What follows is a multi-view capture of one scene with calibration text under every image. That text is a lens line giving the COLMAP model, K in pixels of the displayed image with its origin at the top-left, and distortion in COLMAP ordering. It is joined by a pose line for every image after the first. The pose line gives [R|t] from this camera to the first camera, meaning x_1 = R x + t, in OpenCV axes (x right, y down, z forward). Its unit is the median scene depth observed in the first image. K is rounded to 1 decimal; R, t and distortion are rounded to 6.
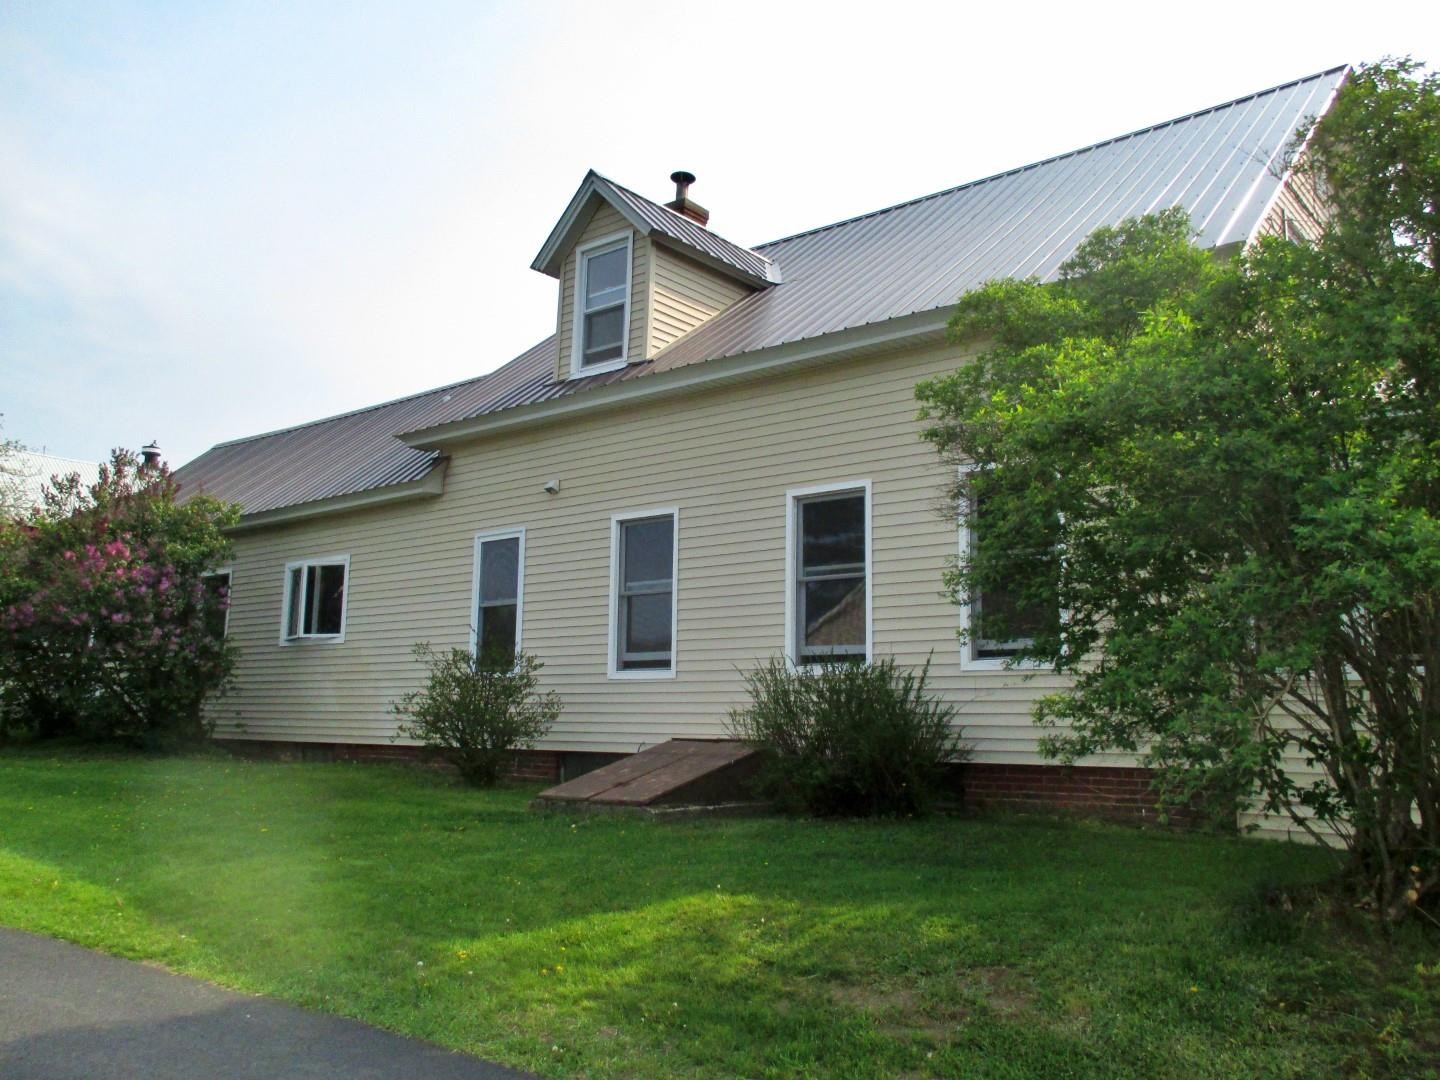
lens RADIAL K [[1214.3, 0, 736.3], [0, 1214.3, 540.4], [0, 0, 1]] dist [-0.033500, 0.030280]
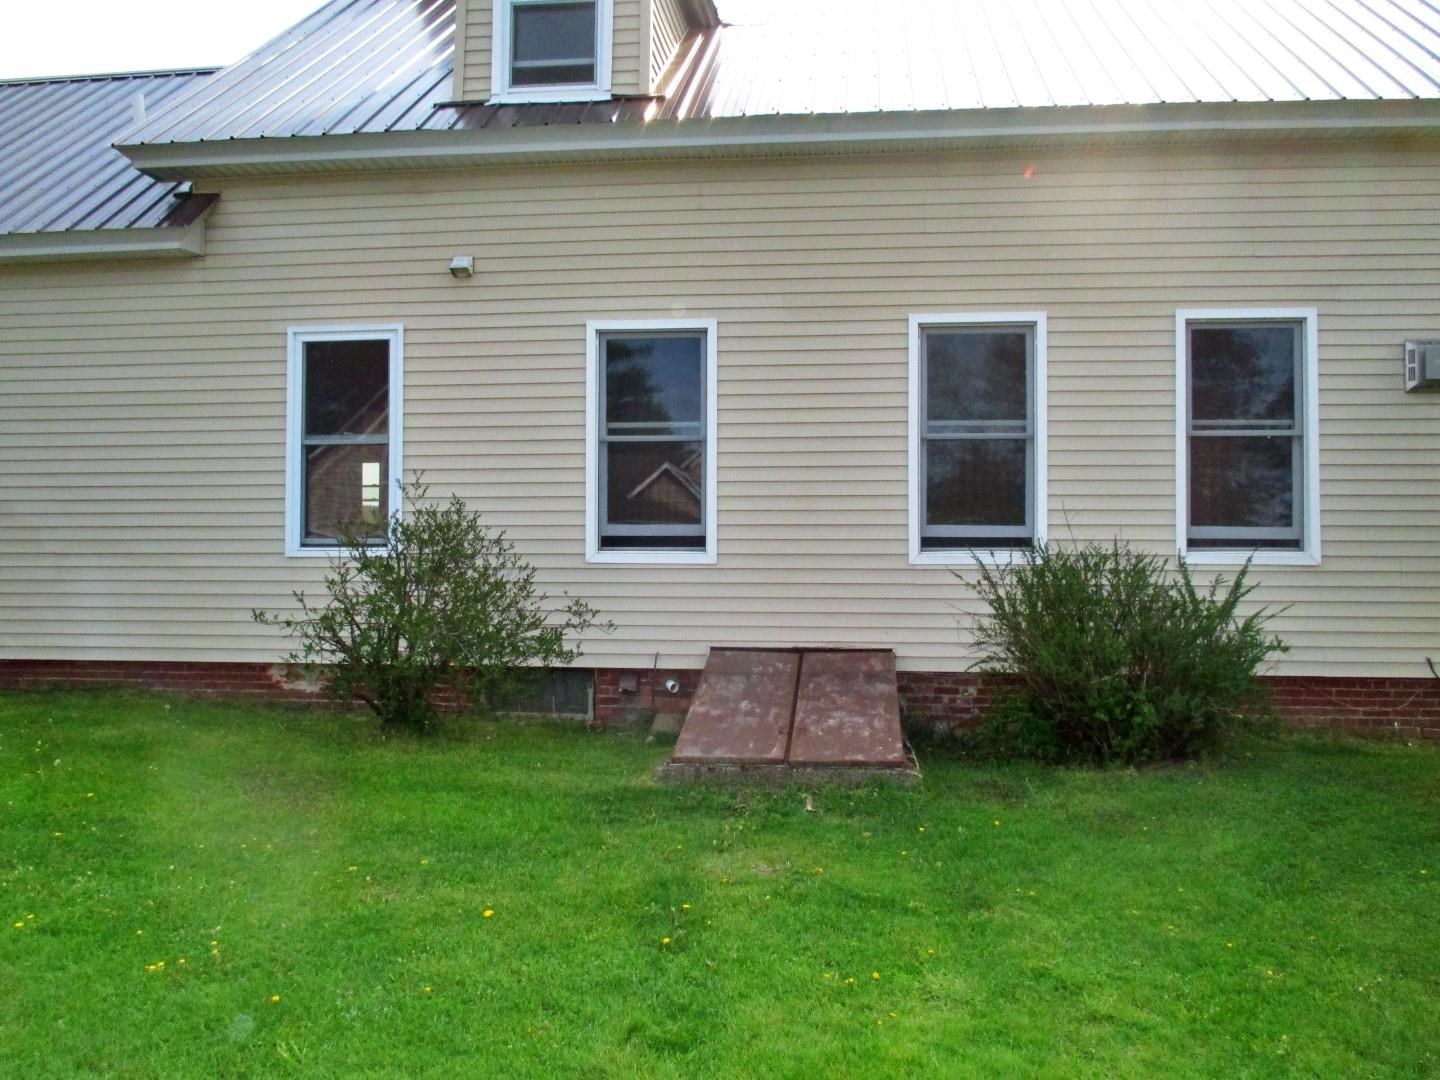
lens RADIAL K [[1279.6, 0, 720.1], [0, 1279.6, 621.9], [0, 0, 1]] dist [-0.043947, -0.005084]
pose [[0.846033, -0.001235, 0.533129, -0.425617], [-0.080653, 0.988192, 0.130278, 0.047172], [-0.526995, -0.153218, 0.835943, 0.349177]]
